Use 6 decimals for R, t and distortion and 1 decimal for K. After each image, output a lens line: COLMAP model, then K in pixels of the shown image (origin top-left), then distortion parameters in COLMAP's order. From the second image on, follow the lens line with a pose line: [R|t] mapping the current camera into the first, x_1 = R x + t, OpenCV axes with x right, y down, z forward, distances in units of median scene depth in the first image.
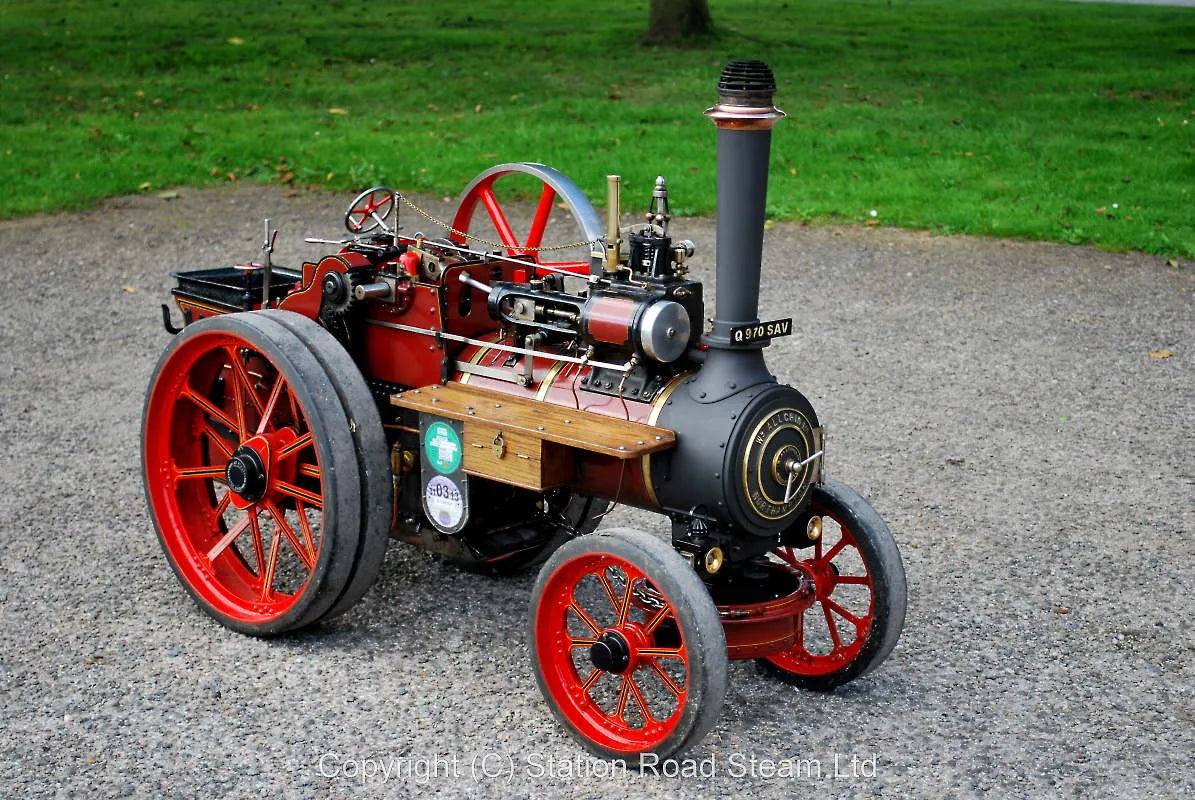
lens RADIAL K [[2149.3, 0, 597.5], [0, 2149.3, 400.0], [0, 0, 1]] dist [0.035638, -0.028749]
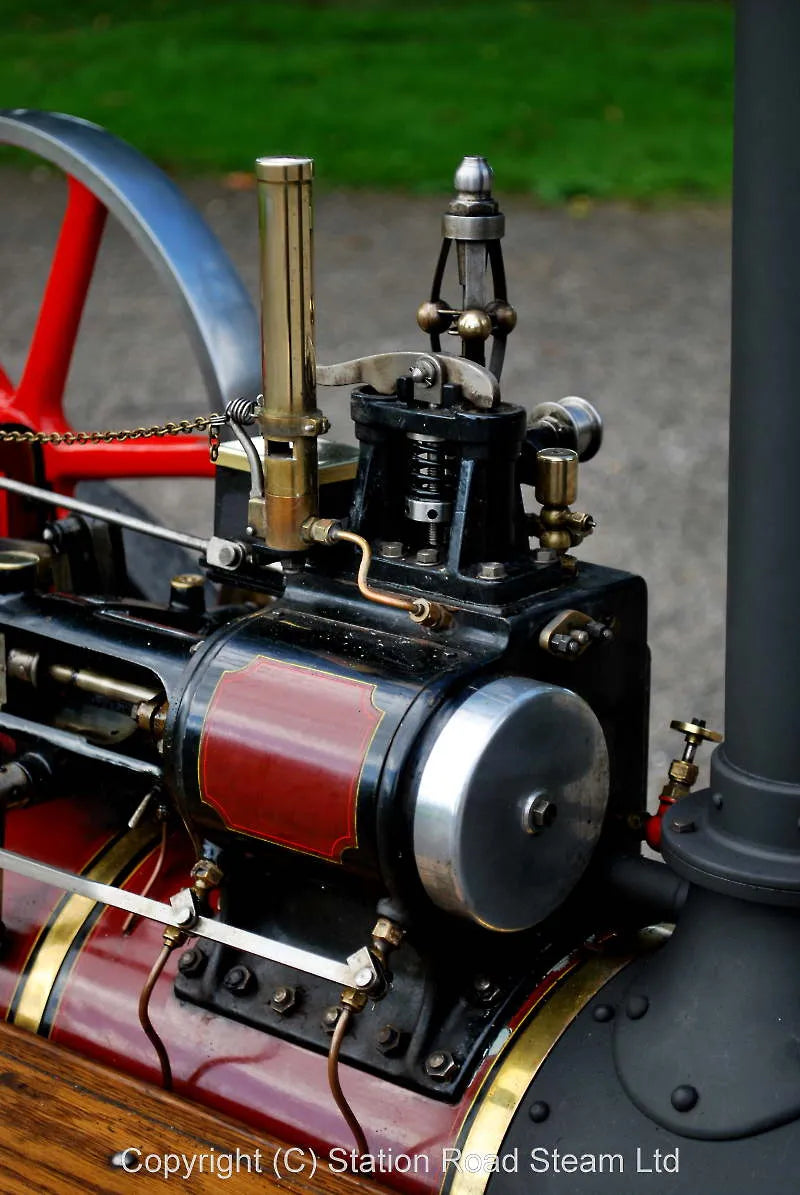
lens RADIAL K [[2640.6, 0, 400.0], [0, 2640.6, 597.5], [0, 0, 1]] dist [0.021468, 0.041018]
pose [[0.999169, -0.024543, 0.032526, 0.008478], [0.022072, 0.996994, 0.074272, -0.067029], [-0.034251, -0.073493, 0.996707, 0.609292]]
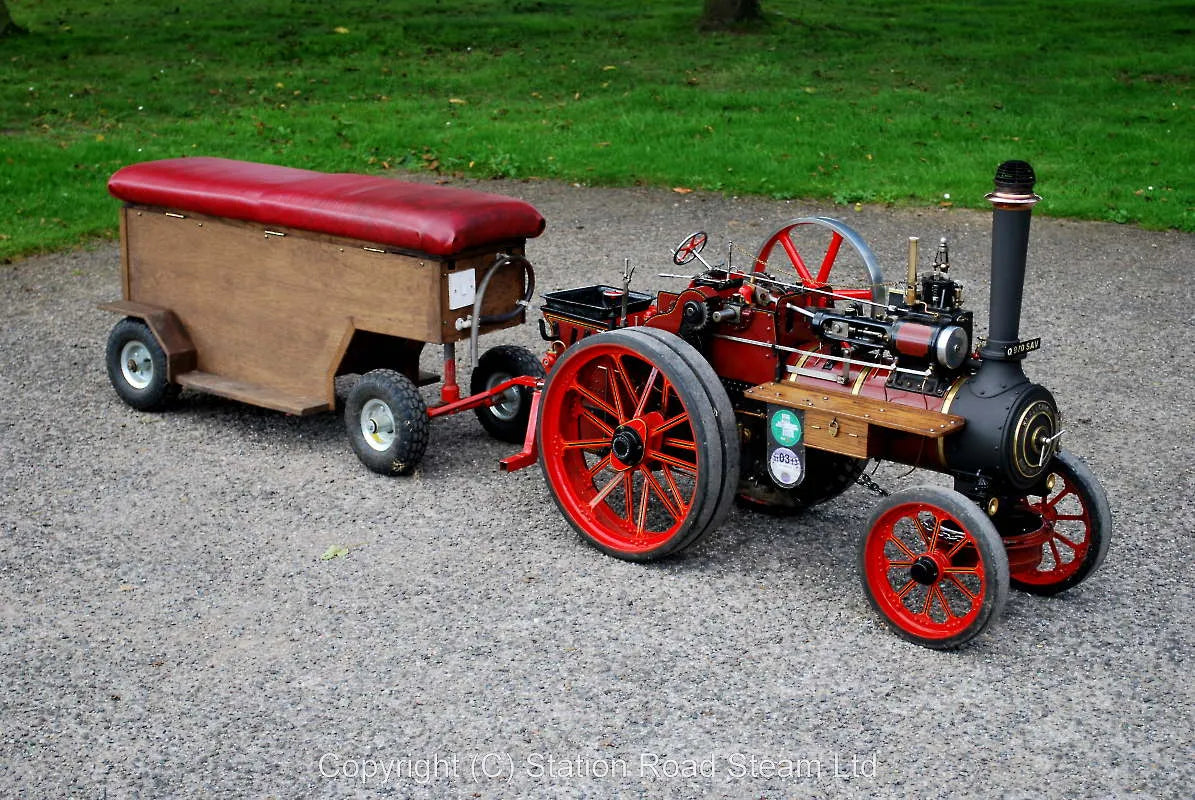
lens RADIAL K [[2099.3, 0, 597.5], [0, 2099.3, 400.0], [0, 0, 1]] dist [0.017704, 0.085402]
pose [[0.999705, -0.010431, 0.021949, -0.204369], [0.009628, 0.999292, 0.036372, -0.043219], [-0.022313, -0.036150, 0.999097, -0.343474]]
